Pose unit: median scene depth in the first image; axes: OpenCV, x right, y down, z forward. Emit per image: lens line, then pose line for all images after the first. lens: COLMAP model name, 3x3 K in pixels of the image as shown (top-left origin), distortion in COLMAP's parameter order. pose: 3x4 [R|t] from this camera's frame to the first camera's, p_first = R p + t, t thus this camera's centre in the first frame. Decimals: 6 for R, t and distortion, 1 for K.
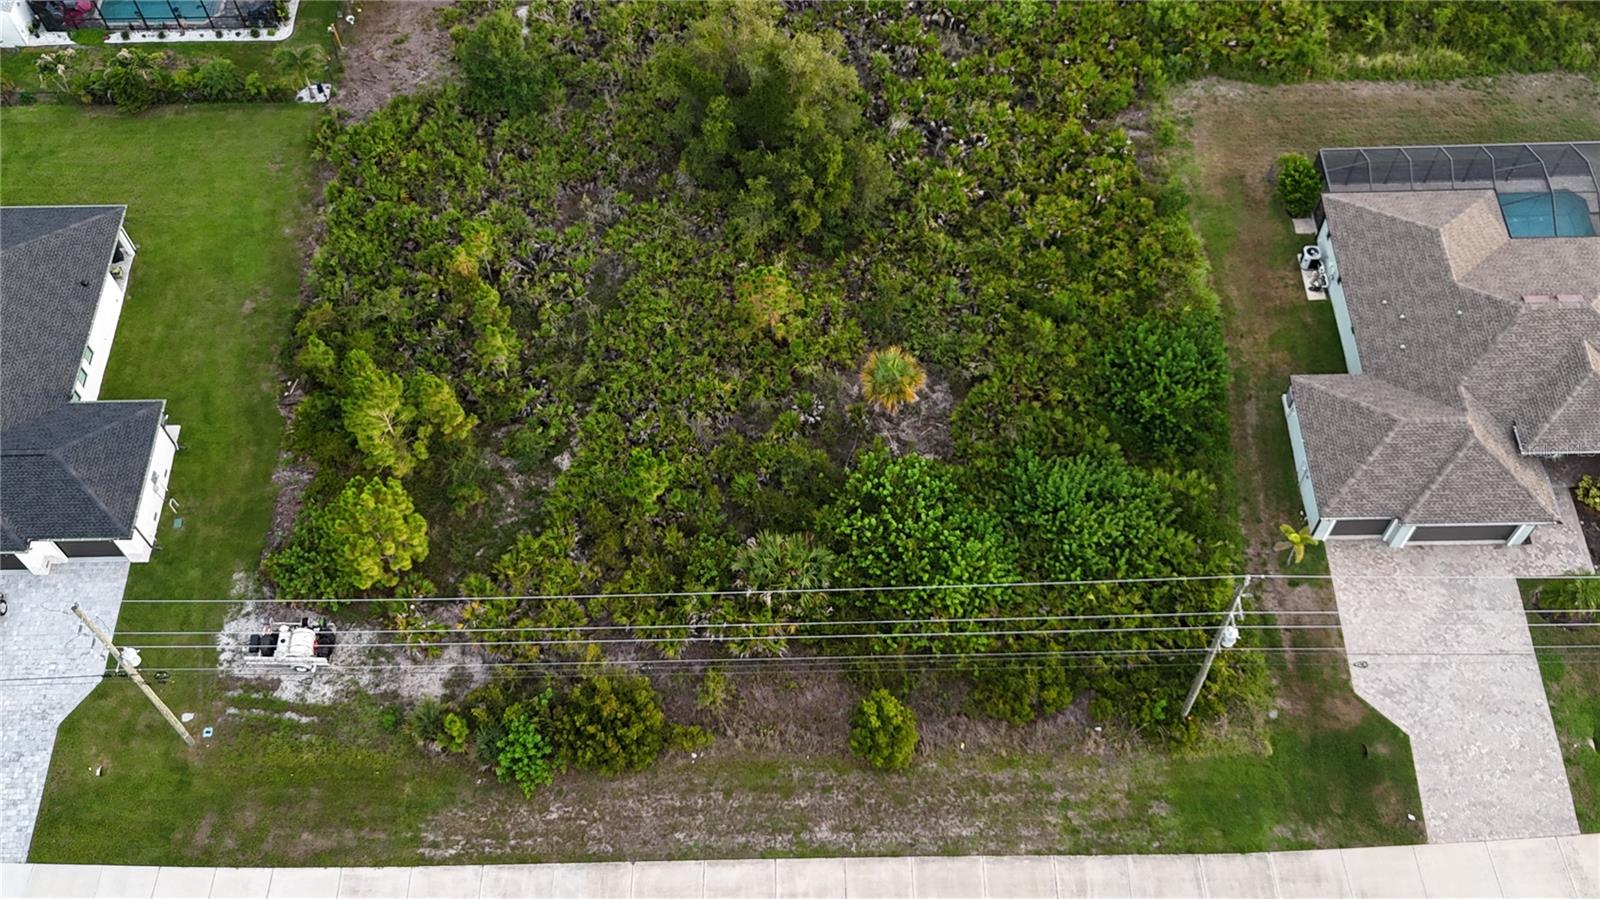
lens RADIAL K [[1565.9, 0, 798.1], [0, 1565.9, 445.8], [0, 0, 1]] dist [0.034859, 0.000000]
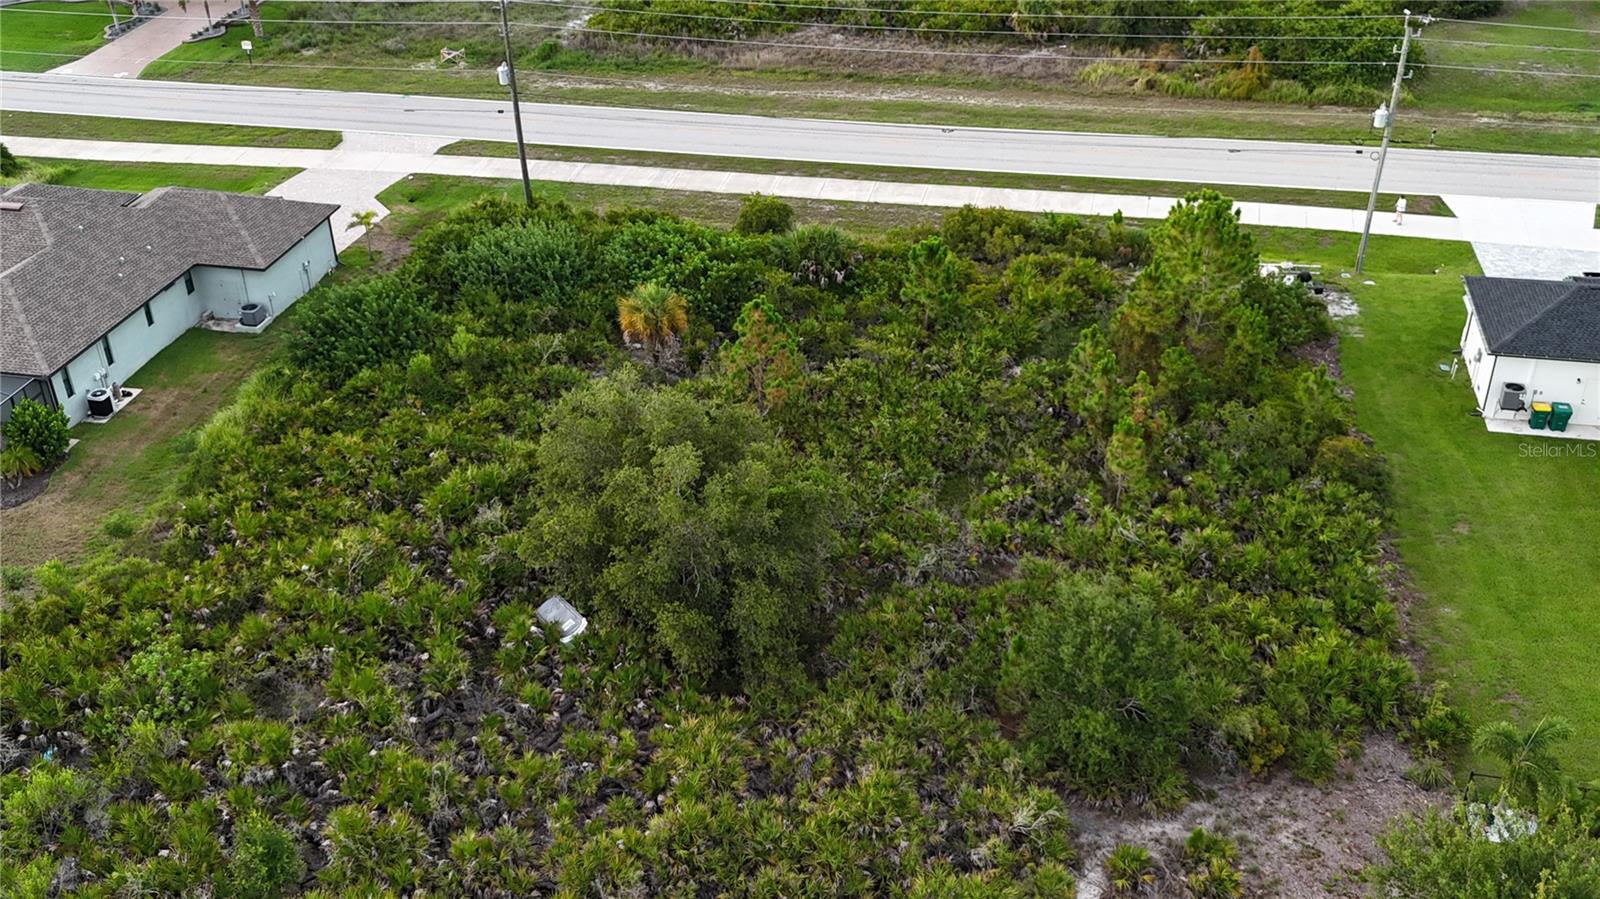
lens RADIAL K [[1565.9, 0, 800.7], [0, 1565.9, 456.4], [0, 0, 1]] dist [0.034859, 0.000000]
pose [[-0.975610, -0.080593, 0.204179, -0.237389], [0.203138, 0.021007, 0.978925, -1.002424], [-0.083184, 0.996526, -0.004123, 1.176269]]
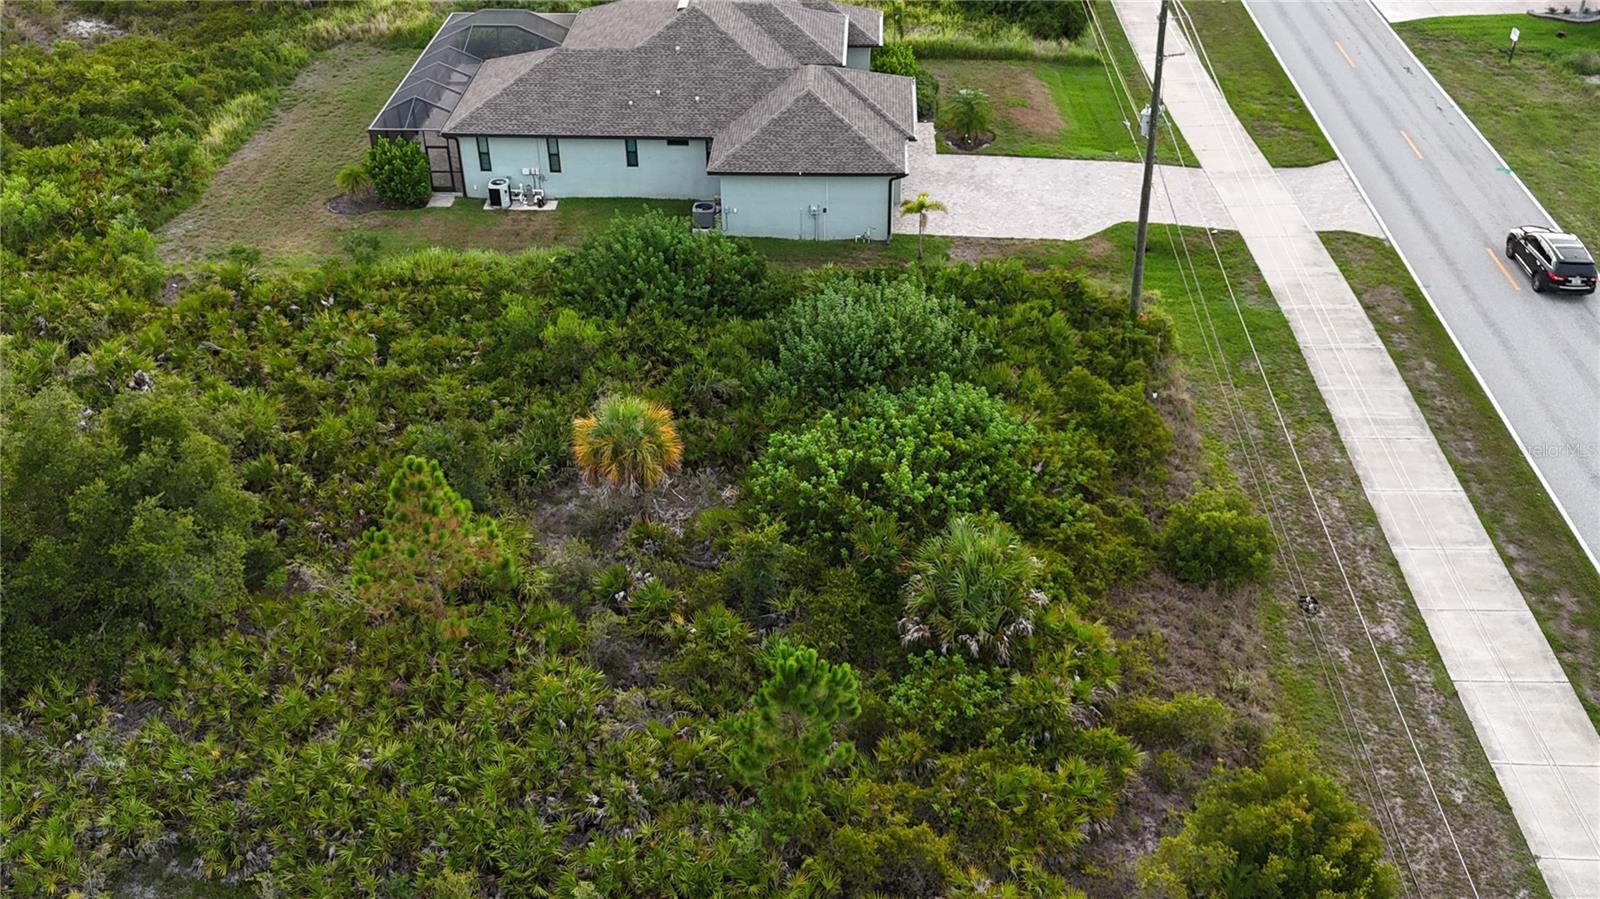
lens RADIAL K [[1565.9, 0, 800.6], [0, 1565.9, 445.4], [0, 0, 1]] dist [0.034859, 0.000000]
pose [[0.051644, -0.526552, 0.848573, -0.485622], [0.850740, 0.468224, 0.238764, -0.140911], [-0.523044, 0.709584, 0.472140, 0.744133]]
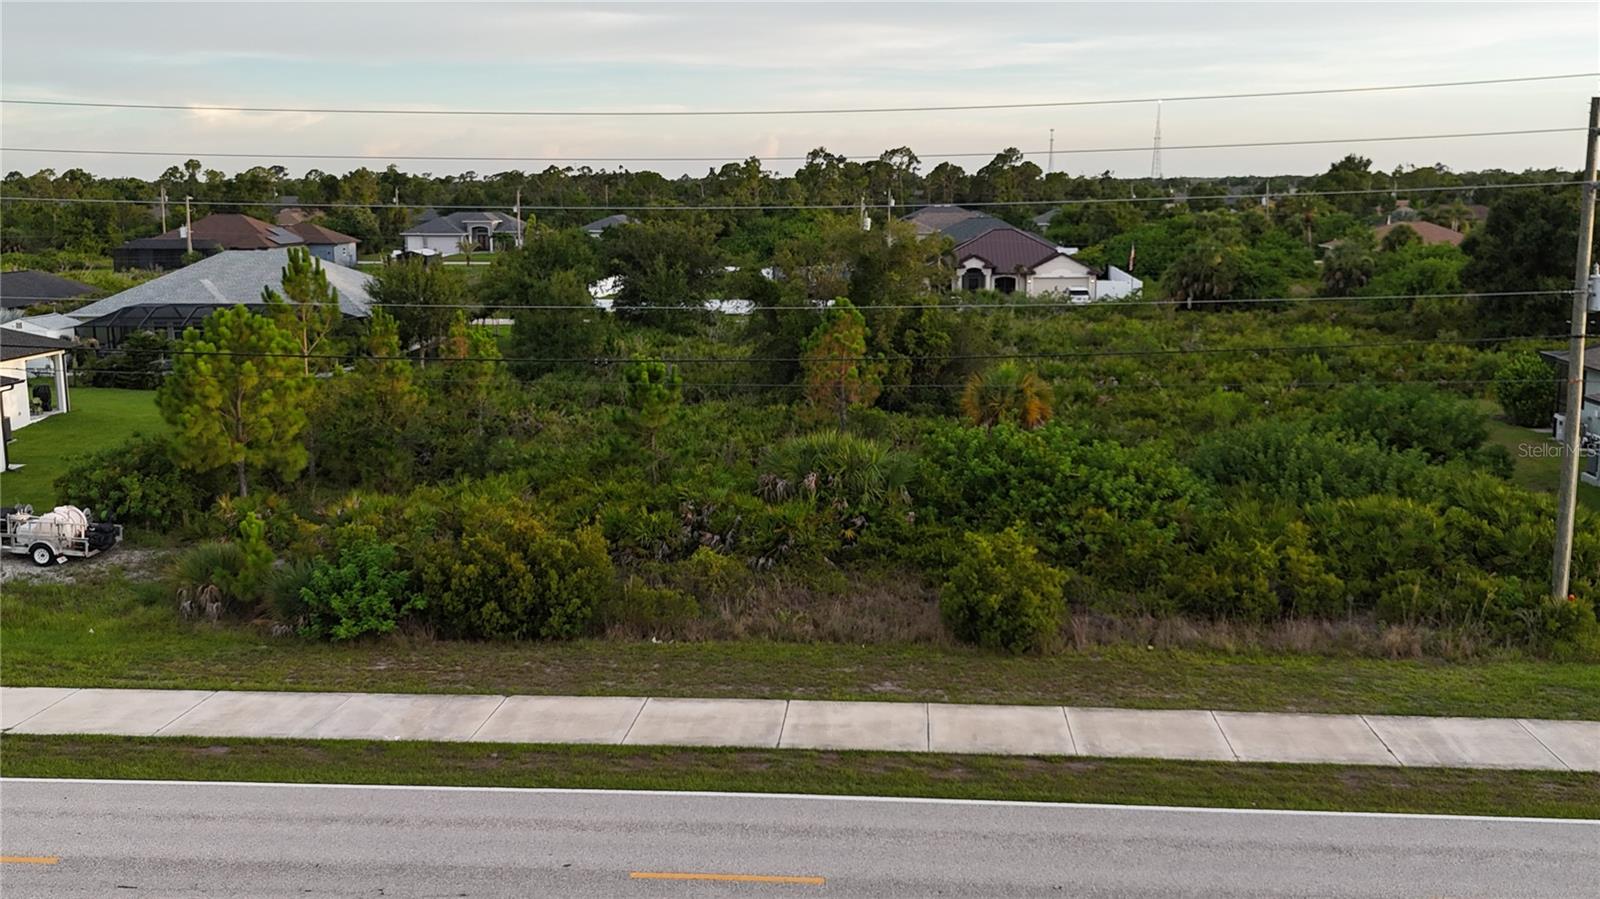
lens RADIAL K [[1565.9, 0, 799.1], [0, 1565.9, 452.6], [0, 0, 1]] dist [0.034859, 0.000000]
pose [[0.995903, 0.031926, -0.084599, 0.027899], [-0.085188, 0.644971, -0.759444, 0.567793], [0.030318, 0.763540, 0.645048, 0.593344]]
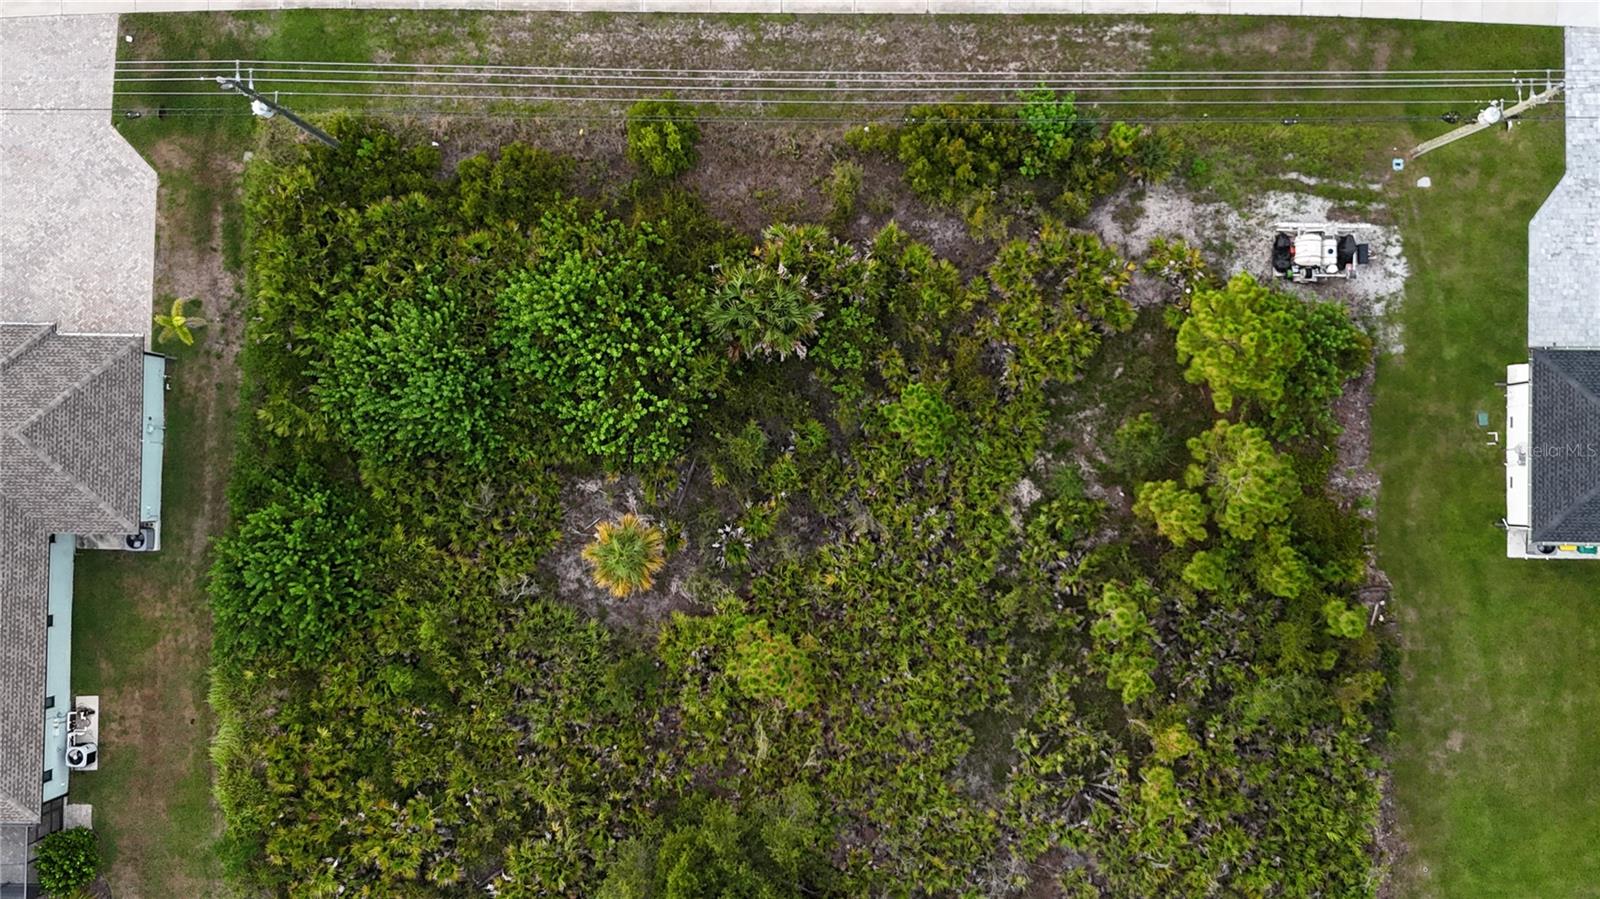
lens RADIAL K [[1565.9, 0, 801.1], [0, 1565.9, 455.4], [0, 0, 1]] dist [0.034859, 0.000000]
pose [[-0.998889, -0.021100, 0.042148, -0.070696], [0.040737, -0.836264, 0.546812, -0.479989], [0.023709, 0.547921, 0.836194, 0.321357]]
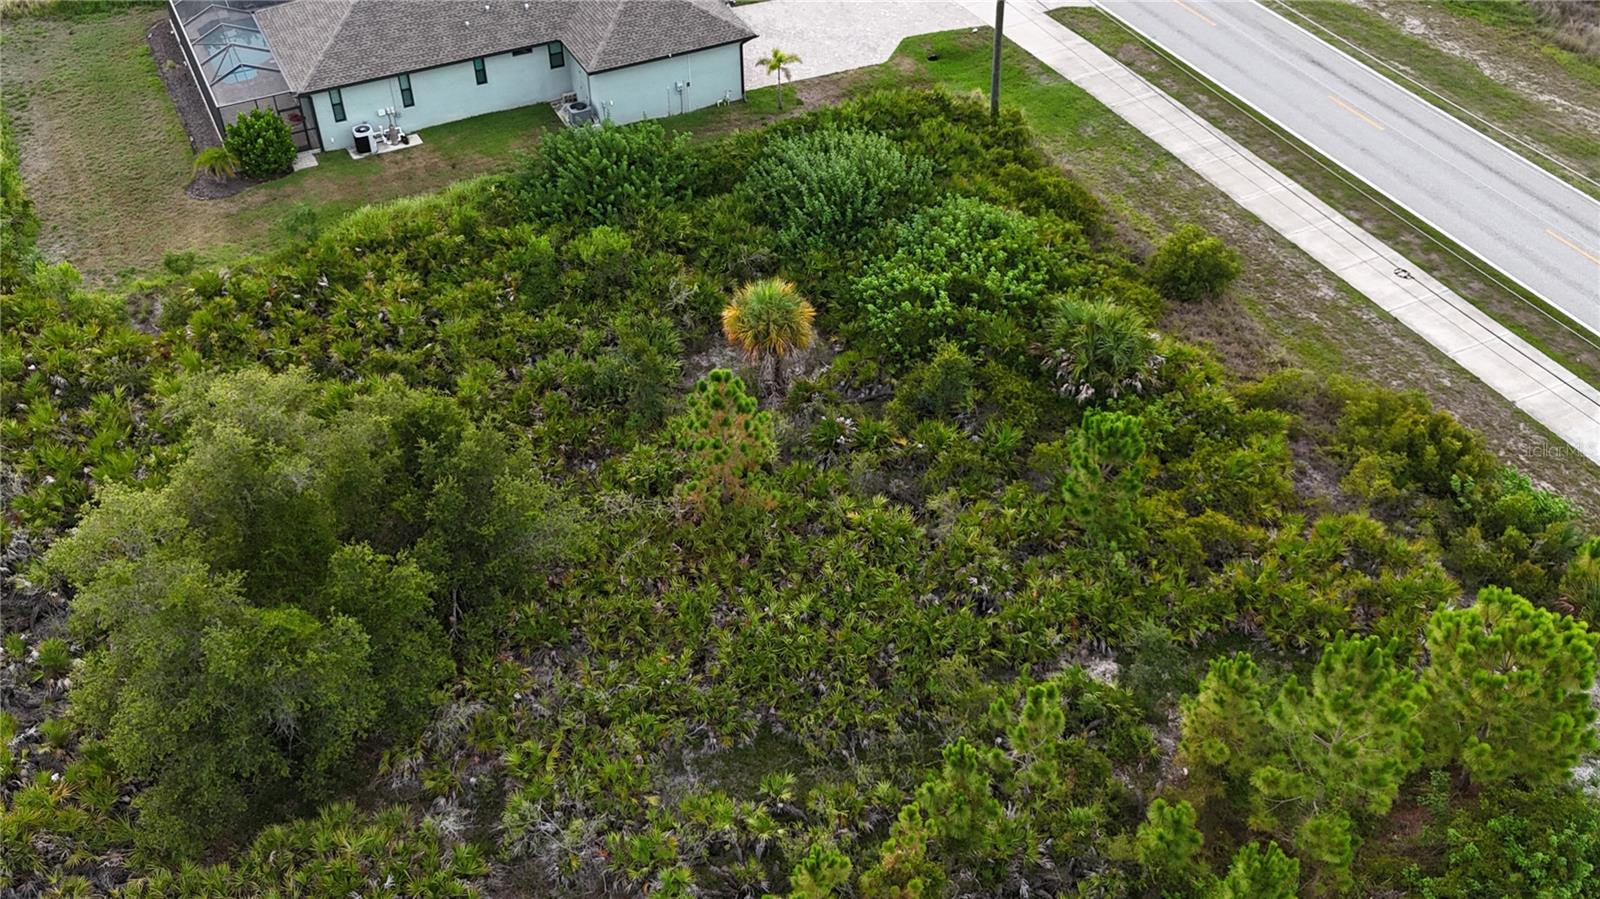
lens RADIAL K [[1565.9, 0, 804.9], [0, 1565.9, 449.3], [0, 0, 1]] dist [0.034859, 0.000000]
pose [[-0.436975, -0.560842, 0.703214, -0.507996], [0.771180, 0.168798, 0.613832, -0.487707], [-0.462963, 0.810533, 0.358749, 0.862425]]
